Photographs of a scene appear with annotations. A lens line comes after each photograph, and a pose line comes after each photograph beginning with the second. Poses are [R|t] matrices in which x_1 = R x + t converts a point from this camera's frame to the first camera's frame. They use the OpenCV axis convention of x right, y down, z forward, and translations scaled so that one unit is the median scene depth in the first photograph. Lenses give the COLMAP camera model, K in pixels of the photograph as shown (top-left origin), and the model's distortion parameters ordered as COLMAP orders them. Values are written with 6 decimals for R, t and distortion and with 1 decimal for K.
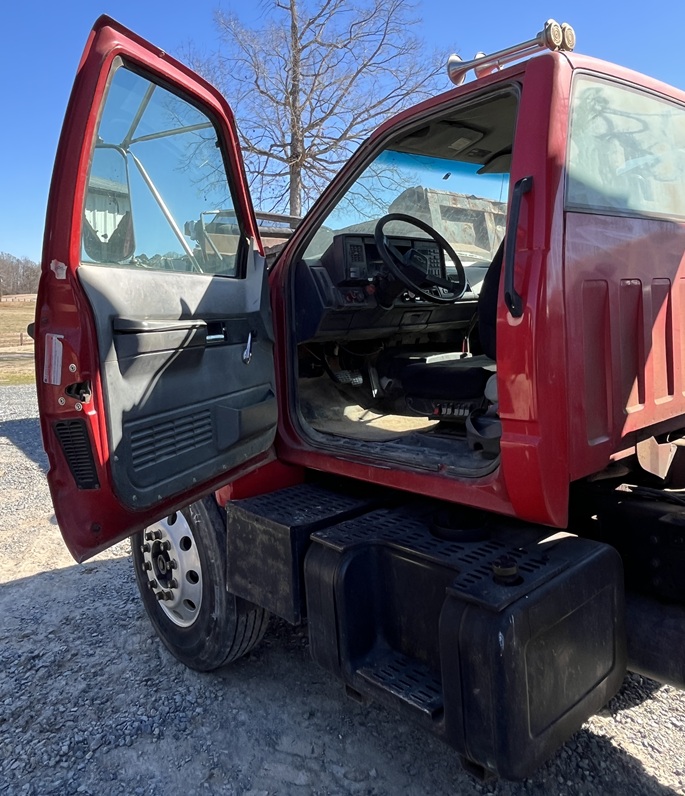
lens RADIAL K [[712.0, 0, 342.5], [0, 712.0, 398.0], [0, 0, 1]] dist [-0.005731, -0.001209]
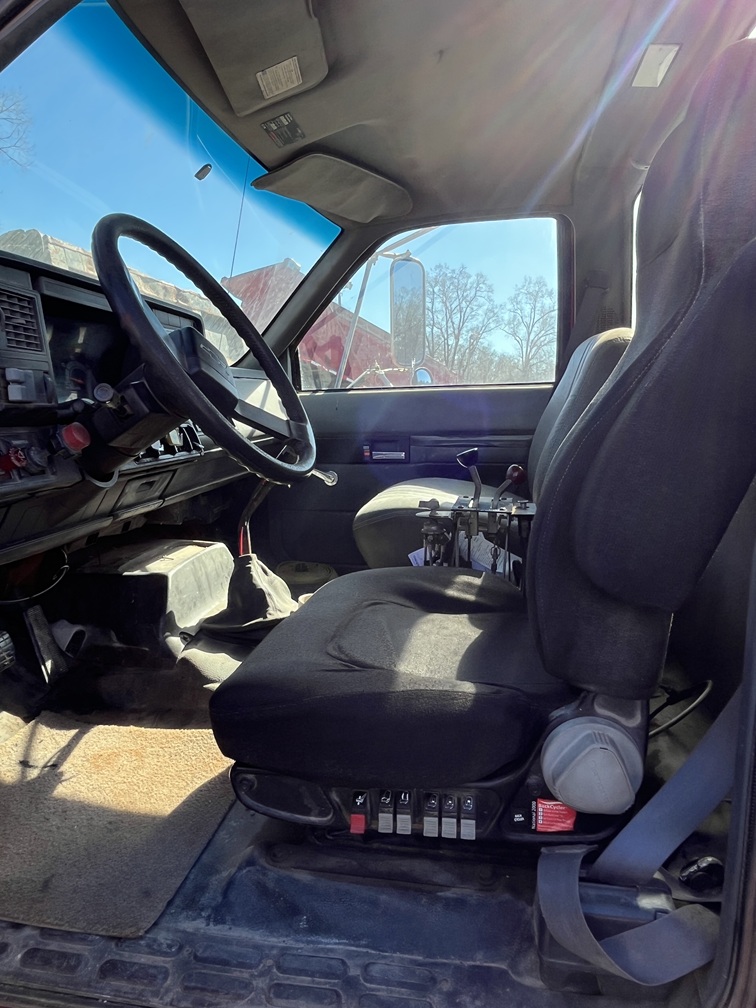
lens RADIAL K [[669.2, 0, 378.0], [0, 669.2, 504.0], [0, 0, 1]] dist [-0.001127, -0.000152]
pose [[0.793312, -0.057590, 0.606085, -0.033161], [0.046319, 0.998340, 0.034234, -0.112587], [-0.607051, 0.000915, 0.794663, 0.598900]]
